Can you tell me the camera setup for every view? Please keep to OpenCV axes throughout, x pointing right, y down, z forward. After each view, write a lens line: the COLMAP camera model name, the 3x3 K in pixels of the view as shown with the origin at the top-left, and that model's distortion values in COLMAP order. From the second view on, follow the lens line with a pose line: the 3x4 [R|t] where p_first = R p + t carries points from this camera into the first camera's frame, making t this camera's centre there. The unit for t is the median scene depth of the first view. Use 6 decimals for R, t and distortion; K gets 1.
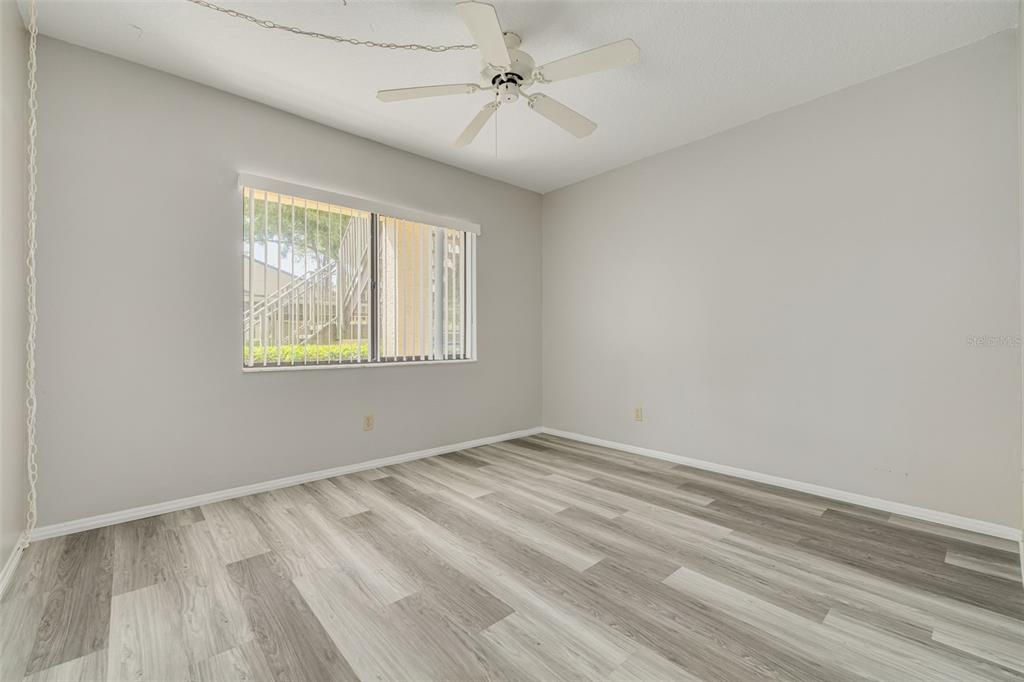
lens RADIAL K [[427.8, 0, 508.9], [0, 427.8, 338.3], [0, 0, 1]] dist [-0.001172, -0.000067]
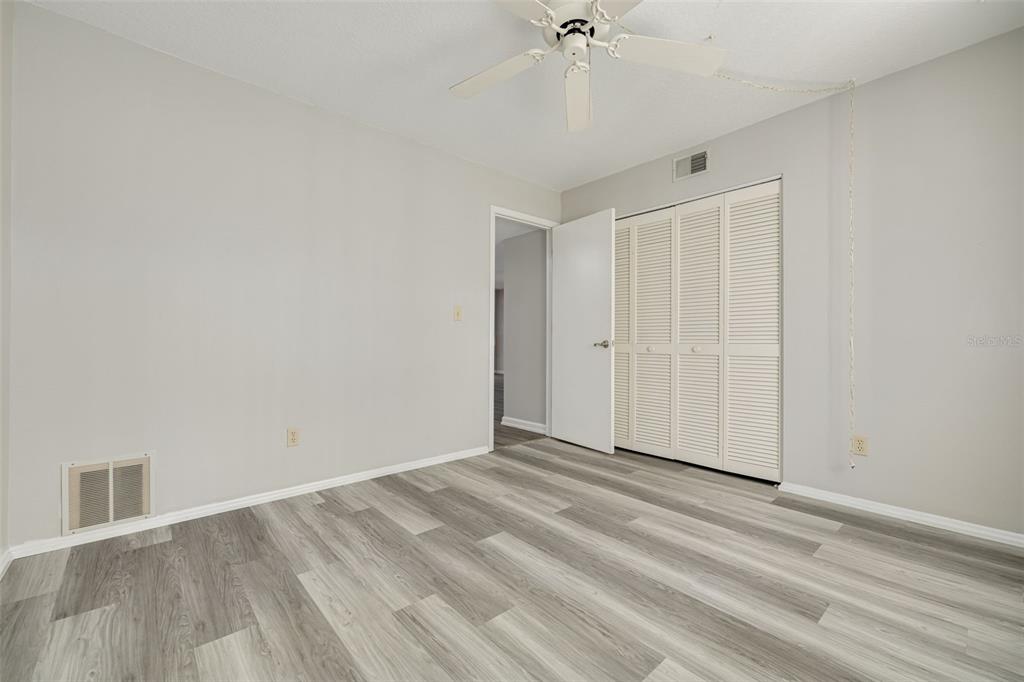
lens RADIAL K [[427.8, 0, 508.9], [0, 427.8, 338.3], [0, 0, 1]] dist [-0.001172, -0.000067]
pose [[-0.999961, -0.001347, 0.008719, 0.132895], [-0.001395, 0.999984, -0.005426, 0.005672], [-0.008712, -0.005438, -0.999947, 2.022905]]
